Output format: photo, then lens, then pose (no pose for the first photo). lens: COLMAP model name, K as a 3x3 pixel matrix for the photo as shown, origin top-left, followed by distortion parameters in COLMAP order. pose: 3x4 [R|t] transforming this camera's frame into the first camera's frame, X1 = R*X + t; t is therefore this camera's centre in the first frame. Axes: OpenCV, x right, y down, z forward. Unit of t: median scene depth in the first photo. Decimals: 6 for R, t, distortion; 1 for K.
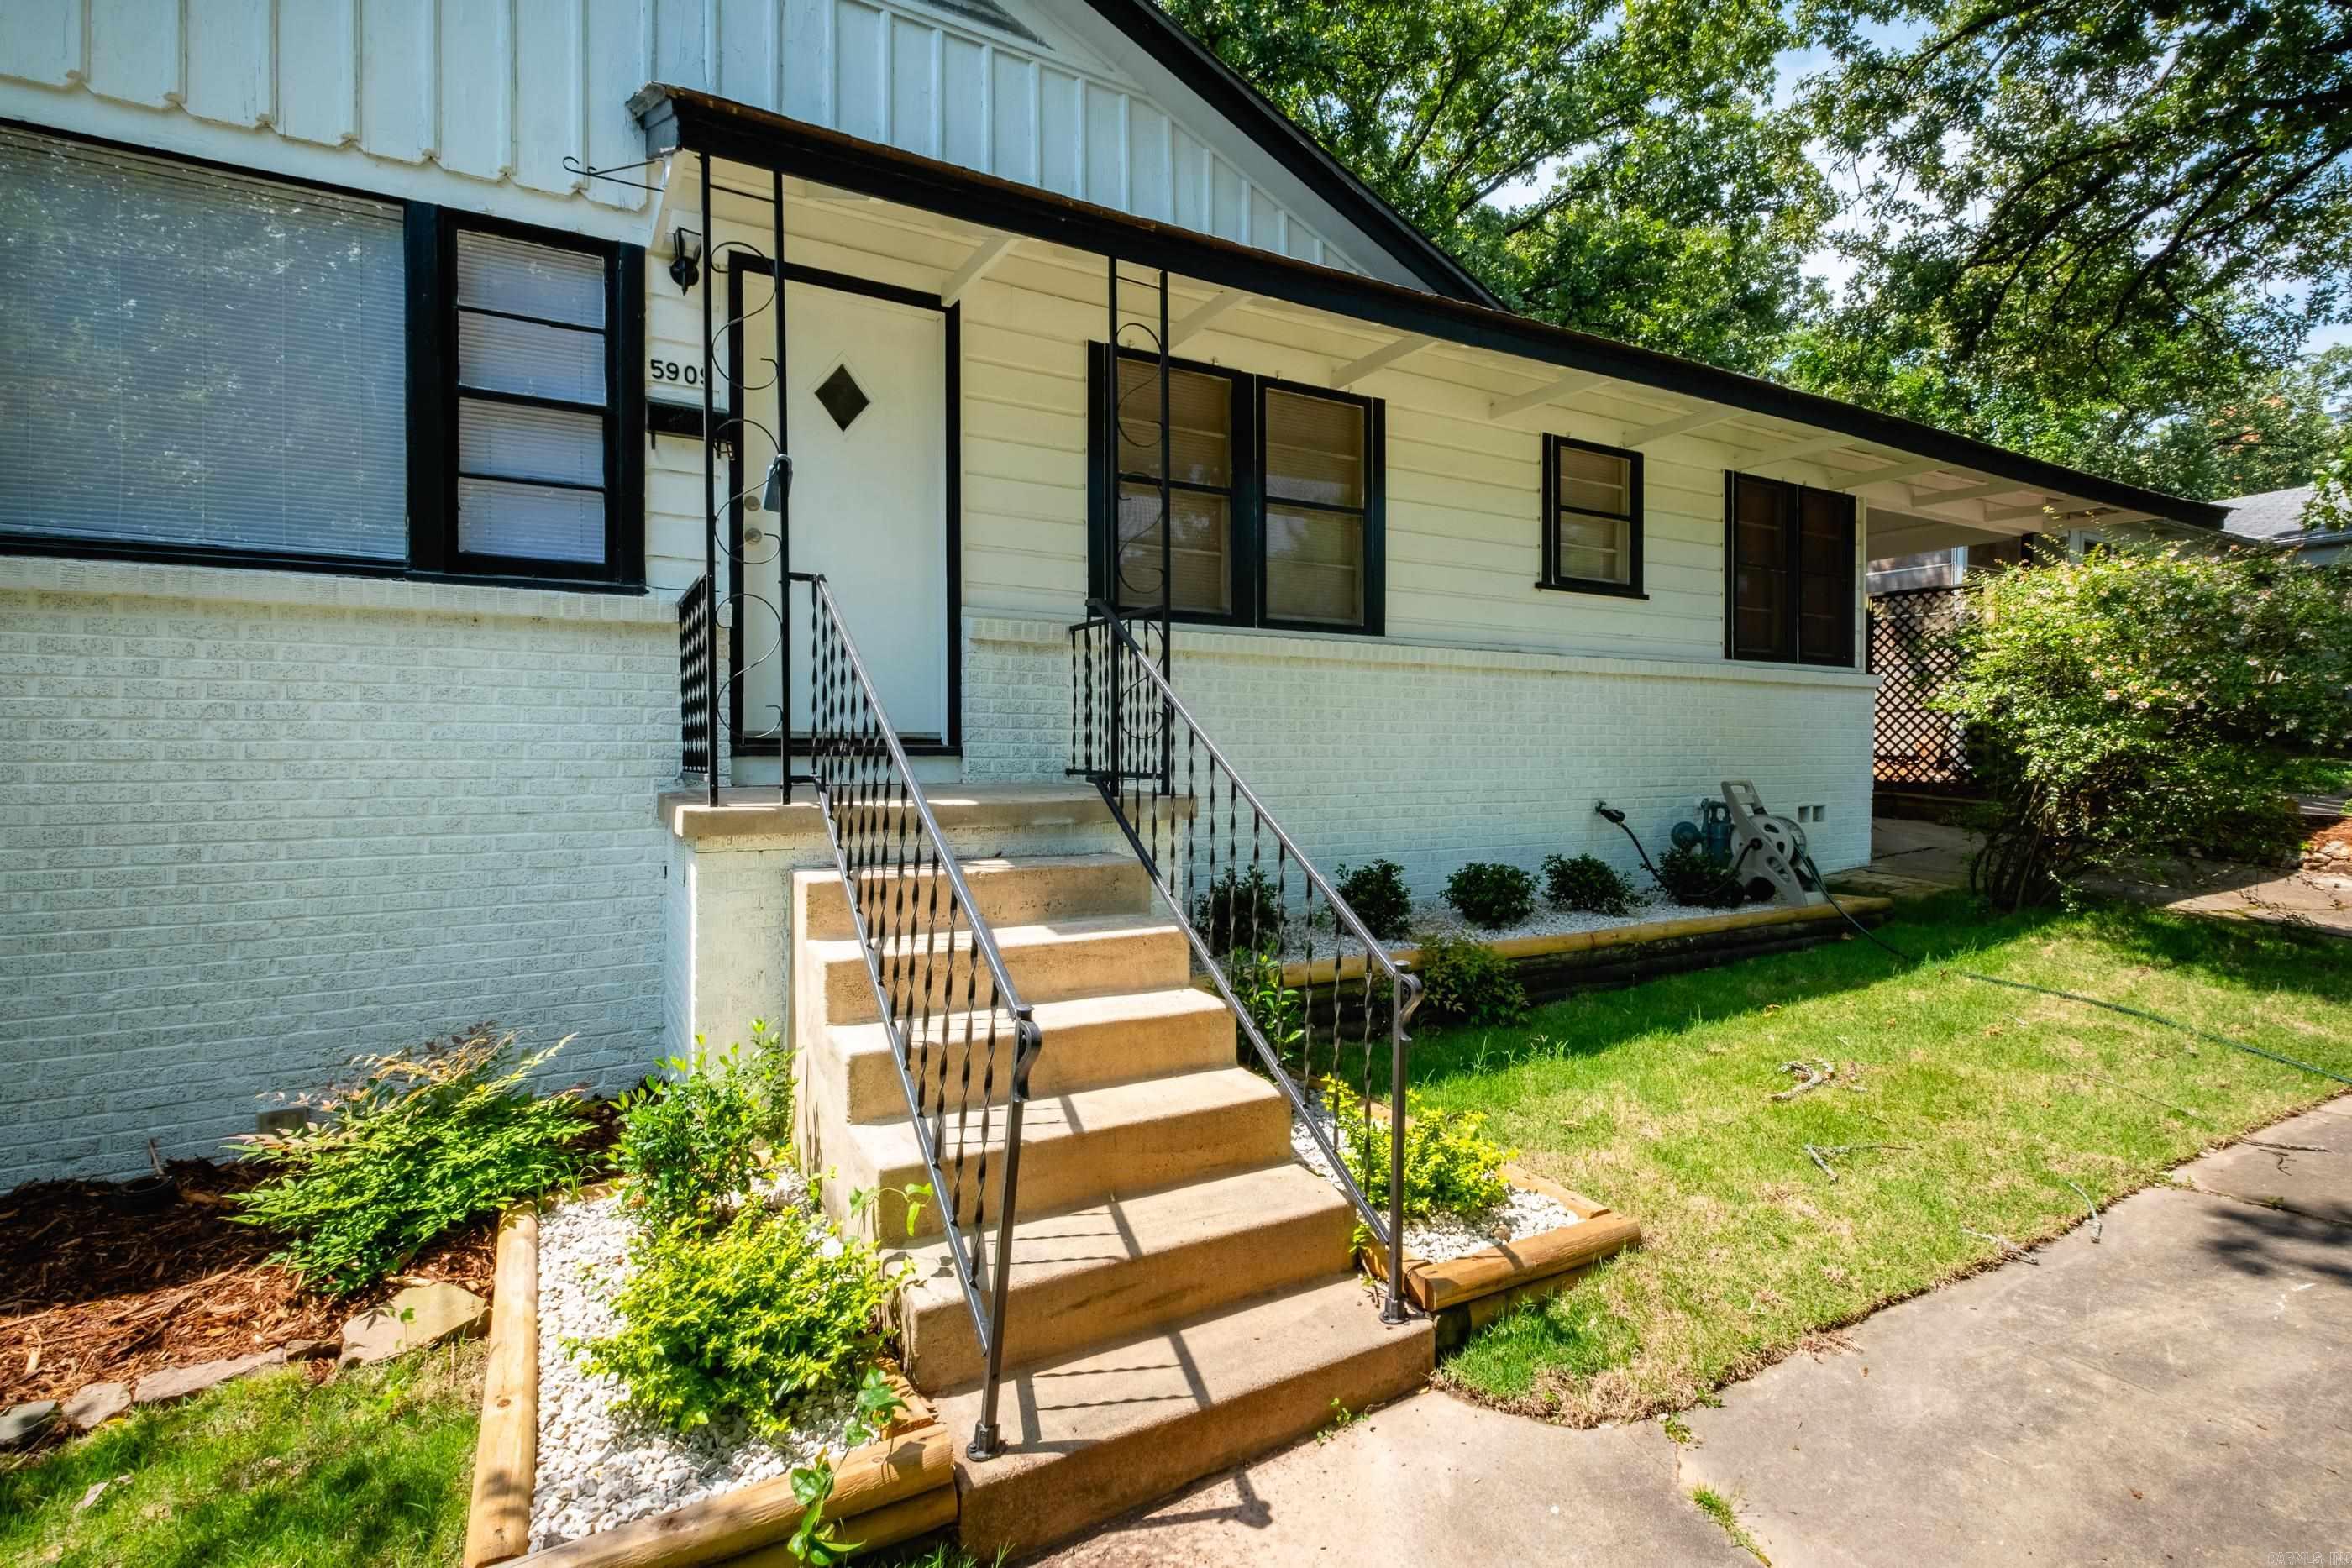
lens RADIAL K [[1108.8, 0, 1196.1], [0, 1108.8, 750.1], [0, 0, 1]] dist [0.004254, -0.001820]
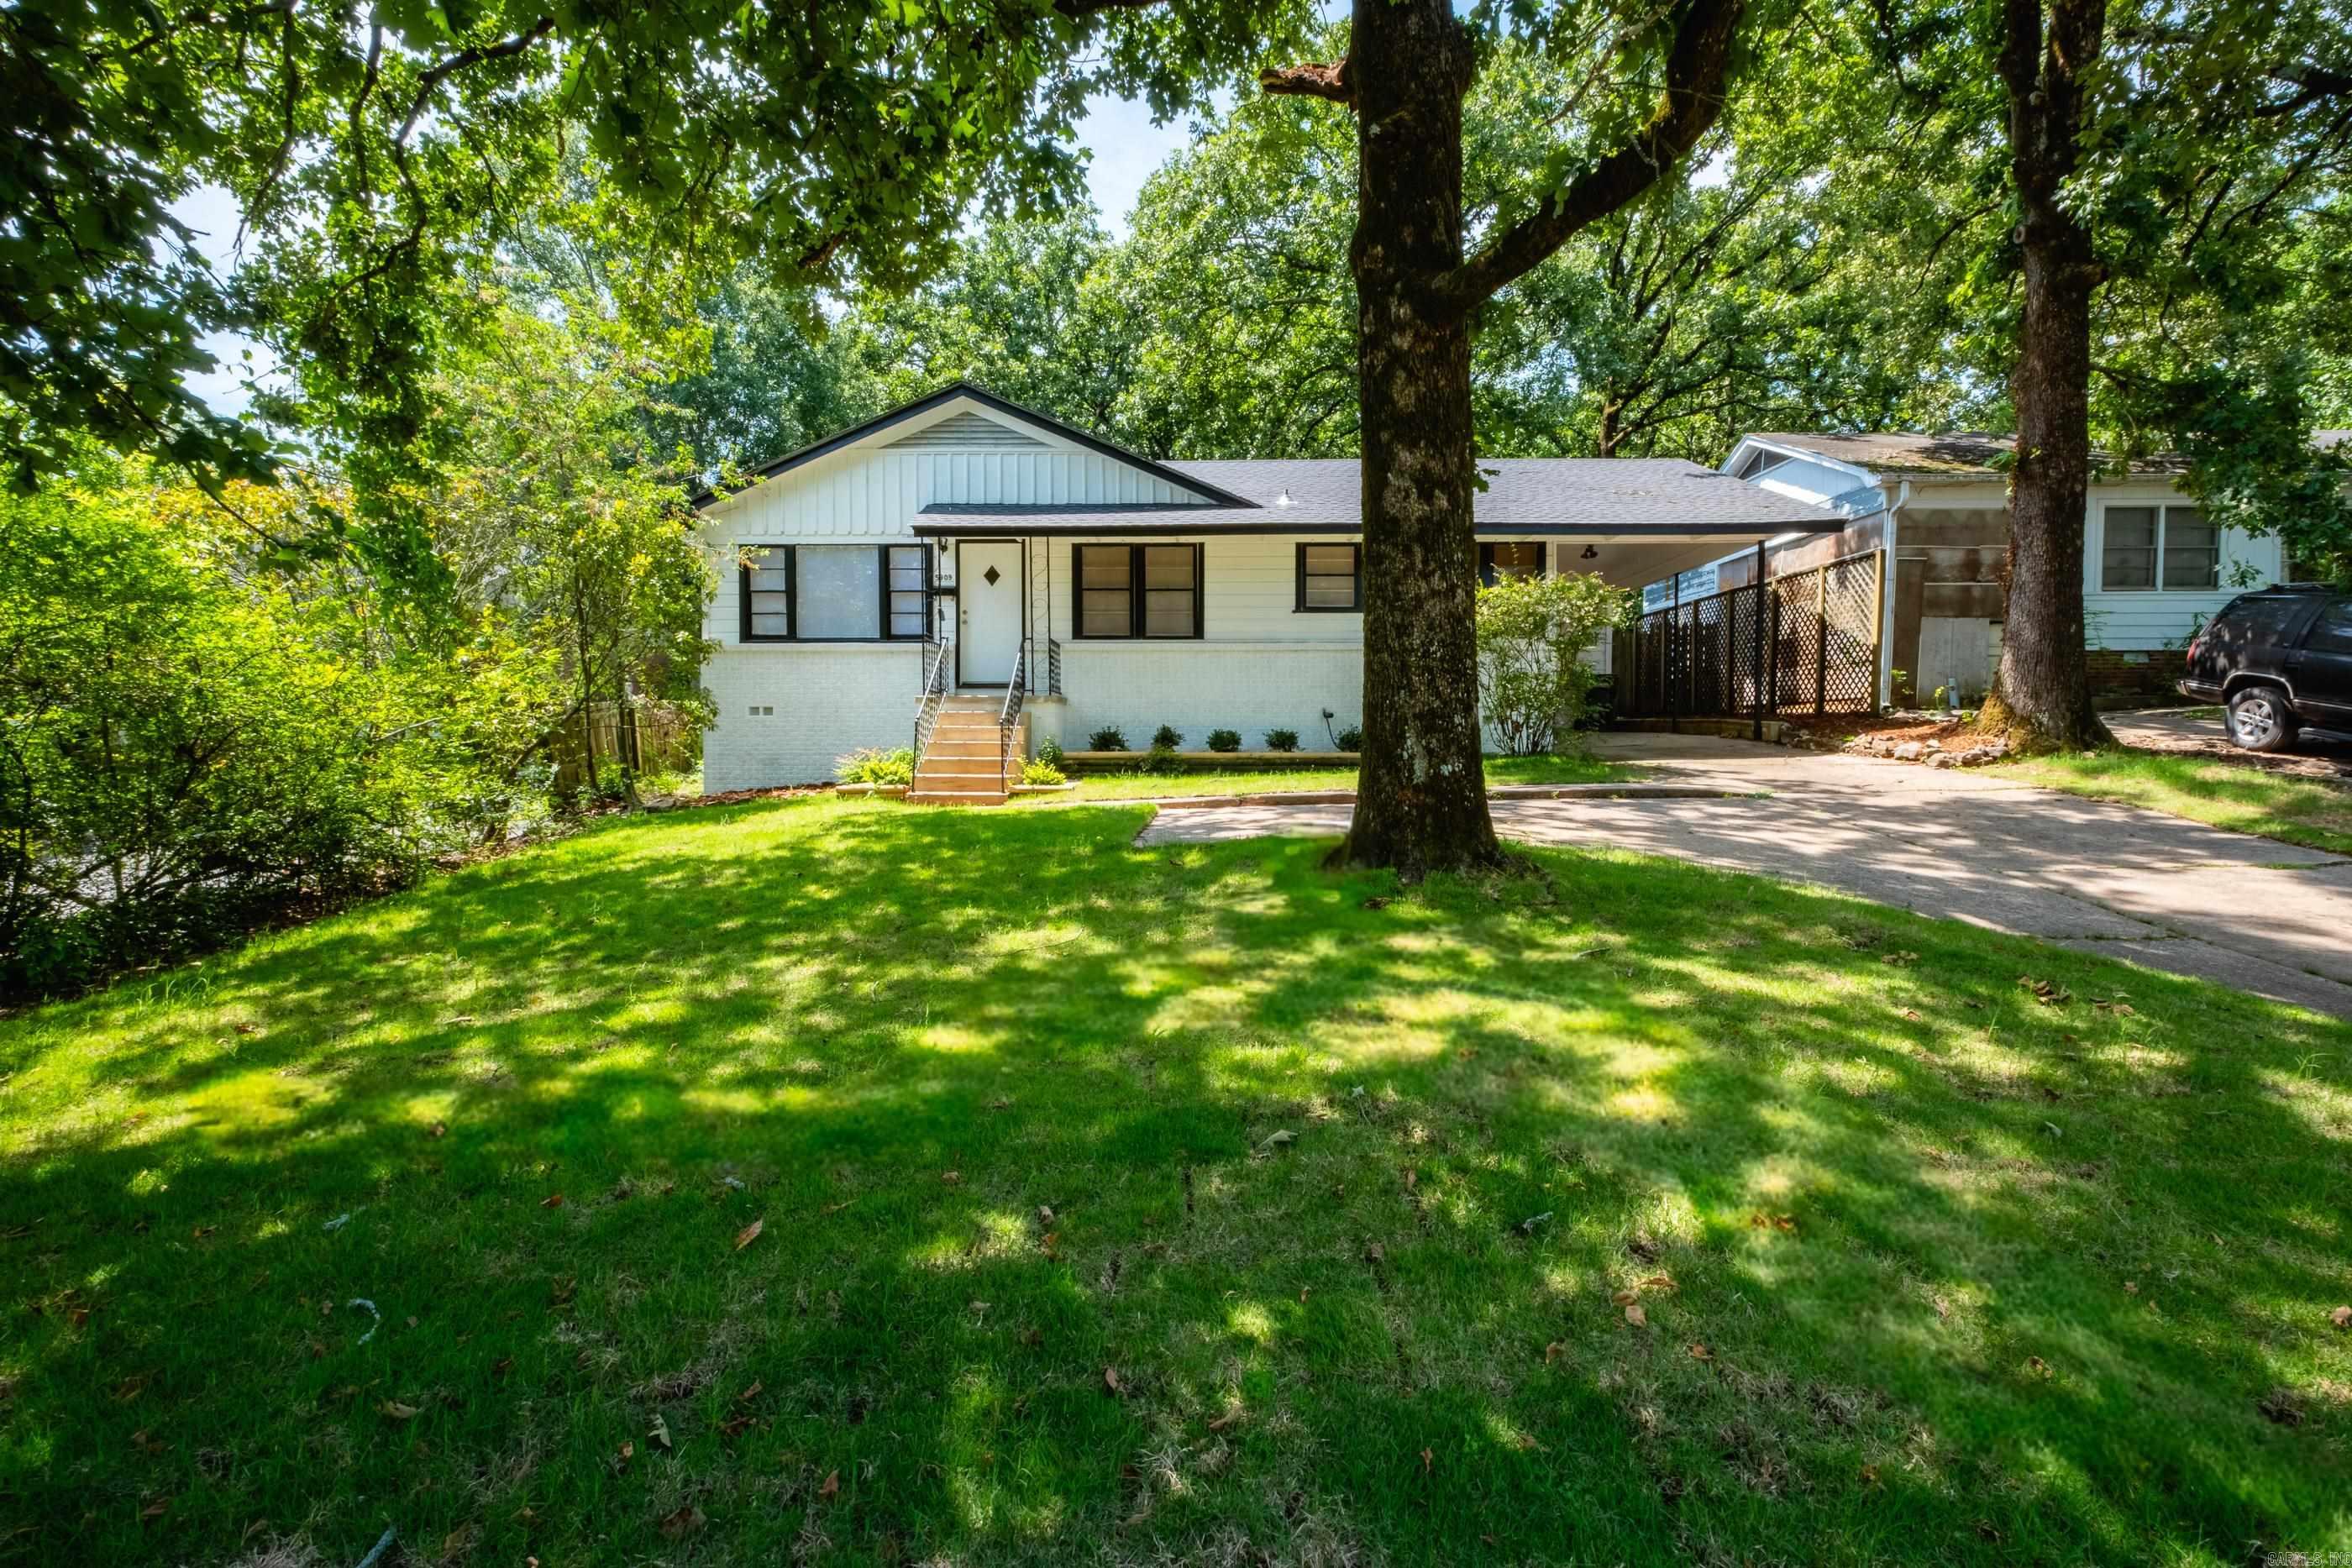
lens RADIAL K [[1108.8, 0, 1175.7], [0, 1108.8, 787.6], [0, 0, 1]] dist [0.004254, -0.001820]
pose [[0.855043, 0.016761, -0.518286, 1.810171], [0.001293, 0.999405, 0.034453, 0.182132], [0.518555, -0.030129, 0.854513, -1.476563]]
